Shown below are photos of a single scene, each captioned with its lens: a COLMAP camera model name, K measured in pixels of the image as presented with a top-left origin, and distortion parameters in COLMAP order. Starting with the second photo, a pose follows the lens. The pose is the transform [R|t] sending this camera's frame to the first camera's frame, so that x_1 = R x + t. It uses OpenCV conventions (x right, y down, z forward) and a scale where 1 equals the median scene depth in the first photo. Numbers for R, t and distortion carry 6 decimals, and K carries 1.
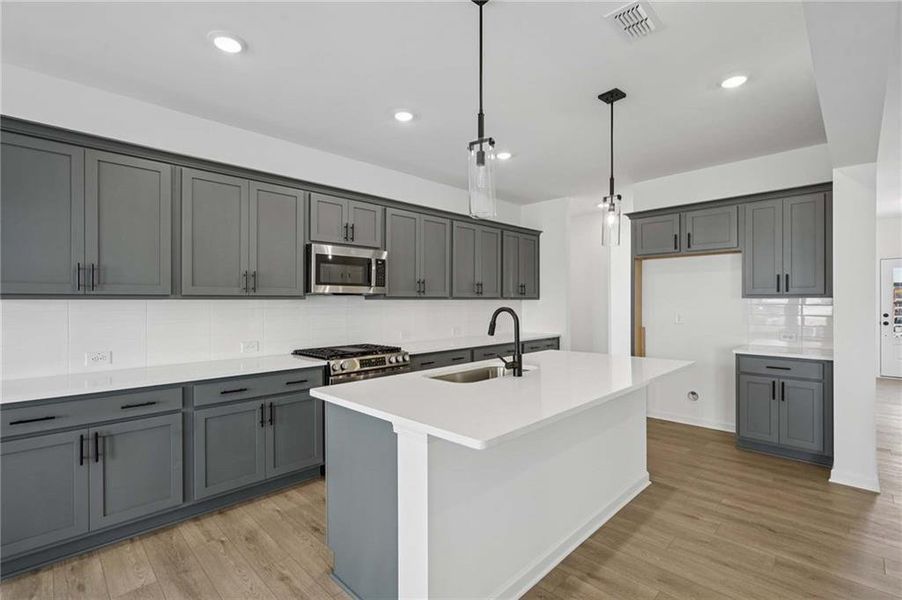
lens RADIAL K [[409.4, 0, 445.1], [0, 409.4, 301.9], [0, 0, 1]] dist [0.000477, 0.000939]
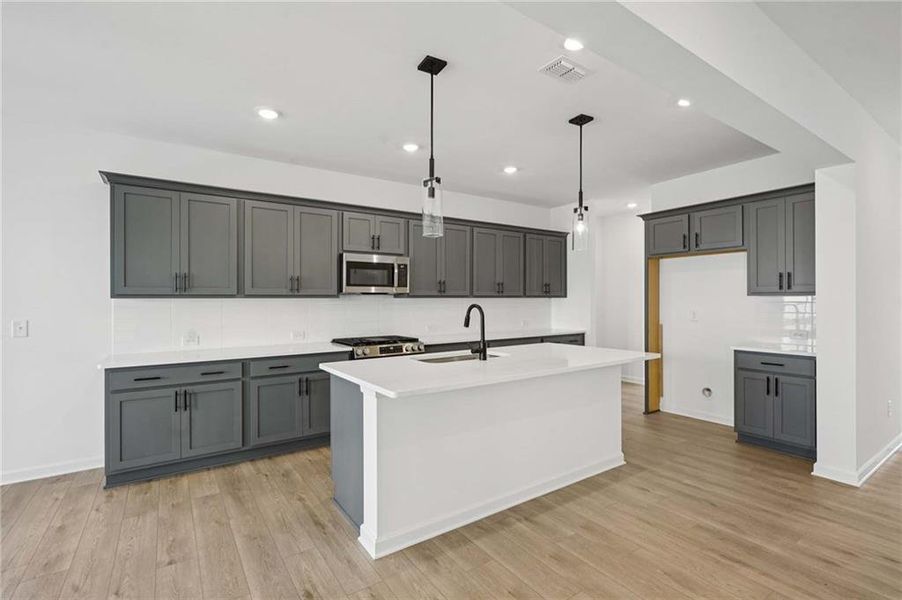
lens RADIAL K [[409.4, 0, 442.6], [0, 409.4, 299.4], [0, 0, 1]] dist [0.000477, 0.000939]
pose [[0.982951, -0.000759, -0.183867, 0.220475], [0.000611, 0.999999, -0.000860, -0.000396], [0.183868, 0.000733, 0.982951, -0.182315]]
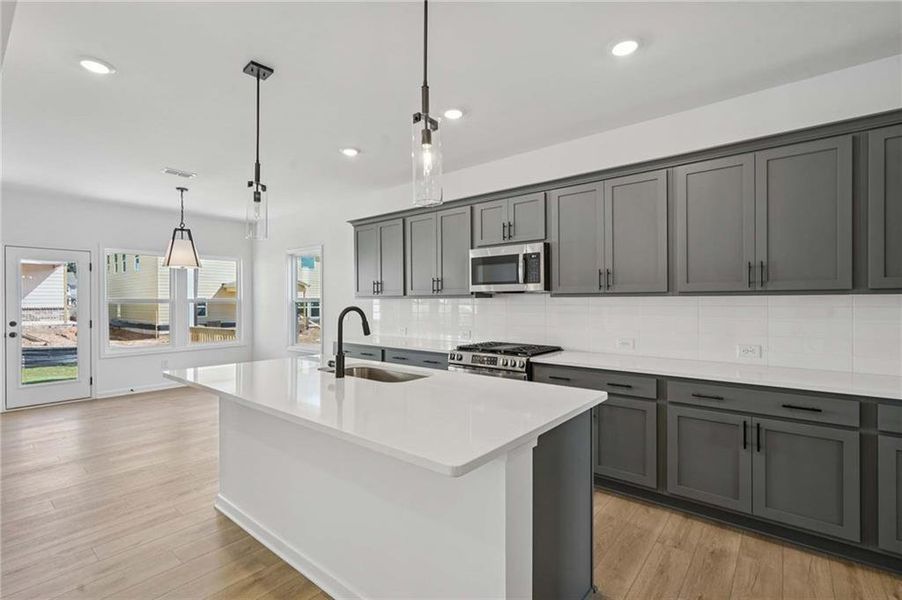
lens RADIAL K [[409.4, 0, 443.2], [0, 409.4, 301.0], [0, 0, 1]] dist [0.000477, 0.000939]
pose [[0.114966, 0.005256, -0.993356, 0.914276], [0.003121, 0.999979, 0.005652, -0.004216], [0.993365, -0.003750, 0.114947, 0.881863]]
